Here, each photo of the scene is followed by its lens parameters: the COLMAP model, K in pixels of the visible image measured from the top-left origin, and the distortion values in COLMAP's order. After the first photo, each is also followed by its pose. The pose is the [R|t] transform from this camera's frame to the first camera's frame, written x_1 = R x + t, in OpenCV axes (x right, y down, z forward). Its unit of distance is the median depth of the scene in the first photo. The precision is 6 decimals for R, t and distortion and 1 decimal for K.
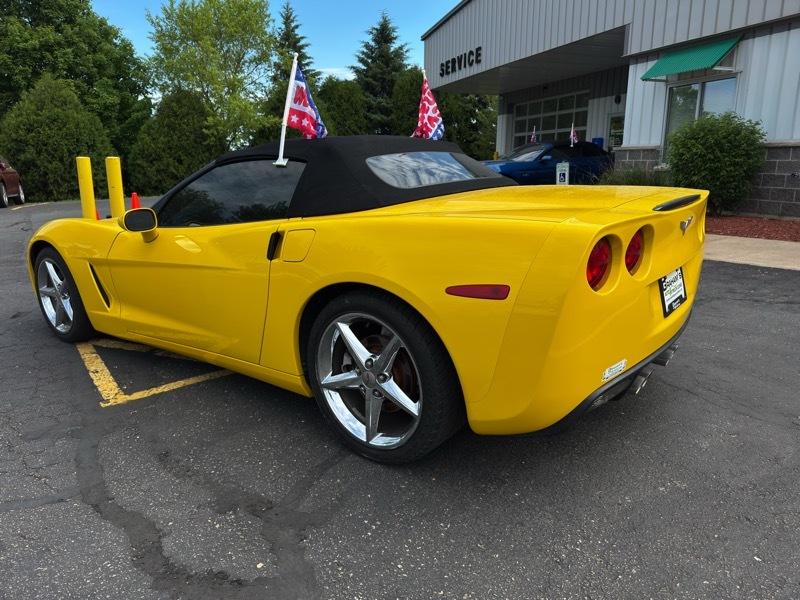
lens RADIAL K [[563.0, 0, 407.3], [0, 563.0, 303.1], [0, 0, 1]] dist [0.032768, -0.042707]
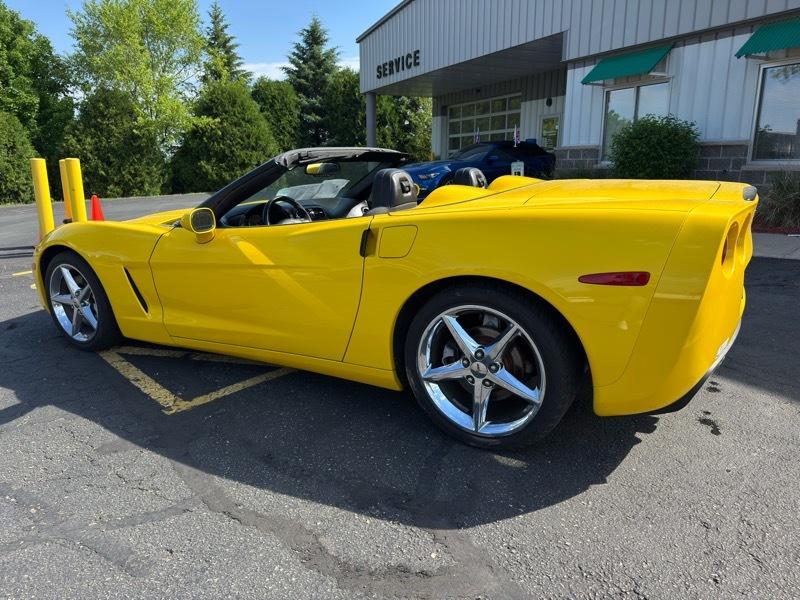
lens RADIAL K [[563.0, 0, 399.5], [0, 563.0, 285.6], [0, 0, 1]] dist [0.032768, -0.042707]
pose [[0.993023, -0.031997, 0.113493, -0.030861], [0.035340, 0.998995, -0.027572, 0.000539], [-0.112497, 0.031390, 0.993156, -0.001017]]
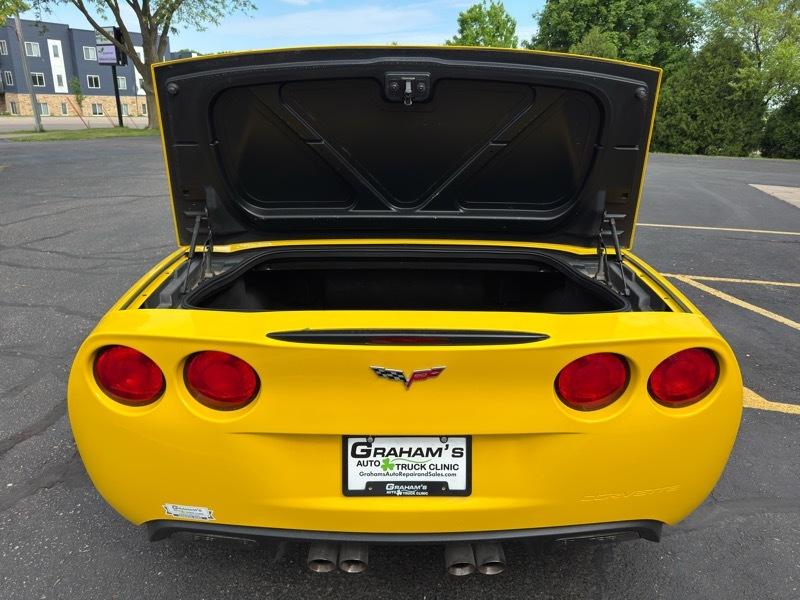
lens RADIAL K [[563.0, 0, 407.0], [0, 563.0, 294.1], [0, 0, 1]] dist [0.032768, -0.042707]
pose [[0.614736, 0.284494, -0.735637, 0.083142], [-0.230909, 0.956733, 0.177040, -0.030364], [0.754175, 0.061032, 0.653831, 0.058419]]
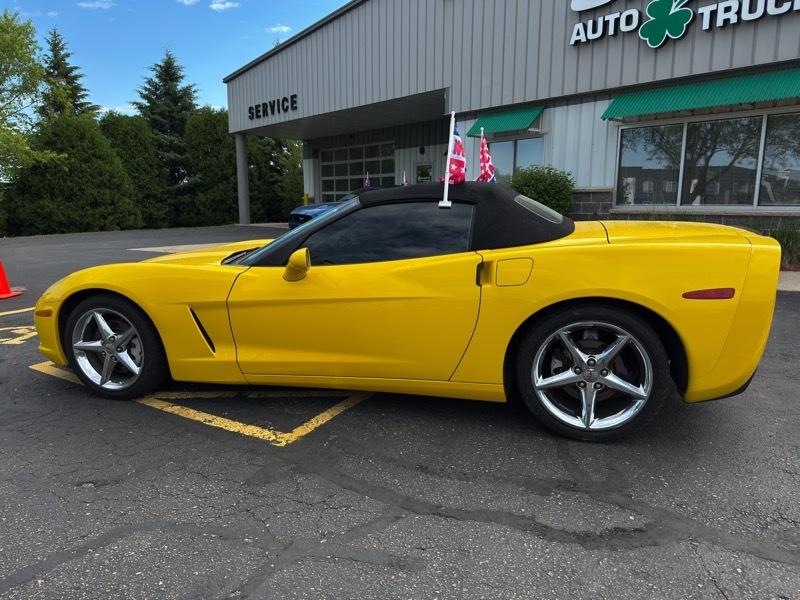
lens RADIAL K [[563.0, 0, 404.8], [0, 563.0, 296.4], [0, 0, 1]] dist [0.032768, -0.042707]
pose [[0.924657, -0.058435, 0.376291, -0.086066], [0.088867, 0.993984, -0.064014, 0.000645], [-0.370287, 0.092630, 0.924287, -0.001750]]
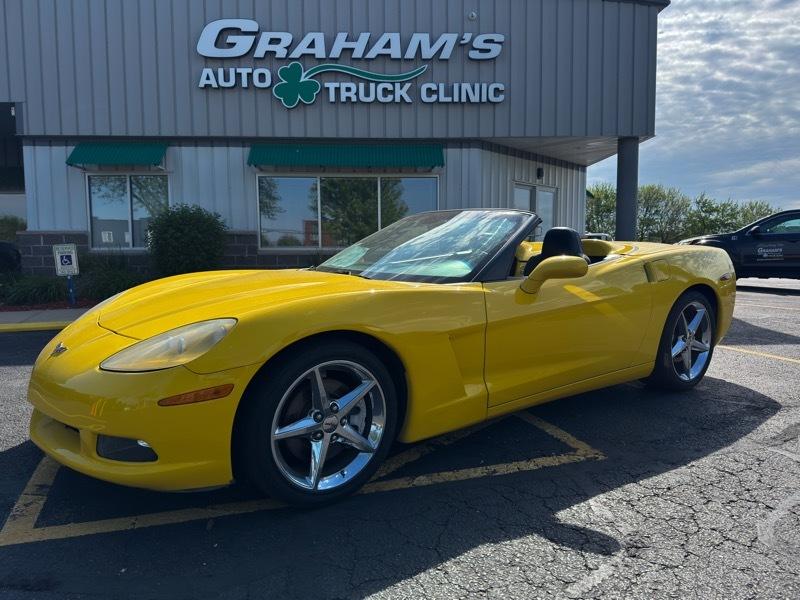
lens RADIAL K [[563.0, 0, 403.3], [0, 563.0, 293.1], [0, 0, 1]] dist [0.032768, -0.042707]
pose [[0.281449, -0.065582, 0.957332, -0.189102], [0.237715, 0.971329, -0.003346, -0.020327], [-0.929665, 0.228514, 0.288970, 0.121439]]
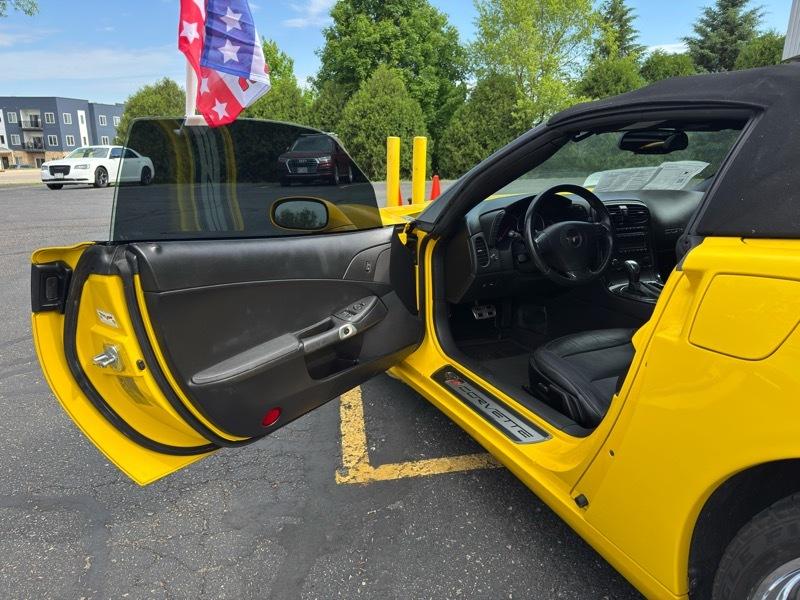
lens RADIAL K [[563.0, 0, 406.9], [0, 563.0, 302.3], [0, 0, 1]] dist [0.032768, -0.042707]
pose [[0.875862, 0.137042, -0.462694, -0.021802], [-0.127181, 0.990483, 0.052615, -0.009957], [0.465501, 0.012762, 0.884955, 0.053184]]
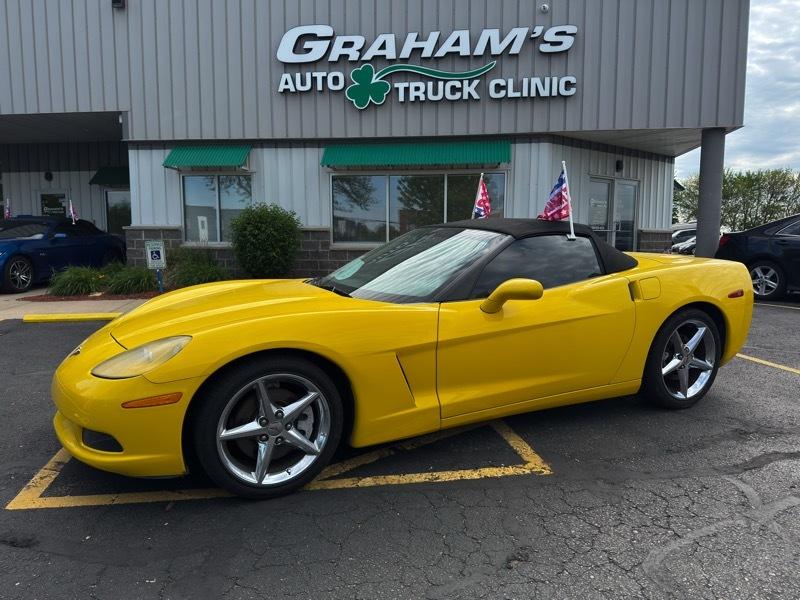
lens RADIAL K [[563.0, 0, 405.4], [0, 563.0, 294.1], [0, 0, 1]] dist [0.032768, -0.042707]
pose [[0.437956, -0.078978, 0.895520, -0.188405], [0.215165, 0.976391, -0.019117, -0.020108], [-0.872868, 0.201057, 0.444610, 0.088928]]
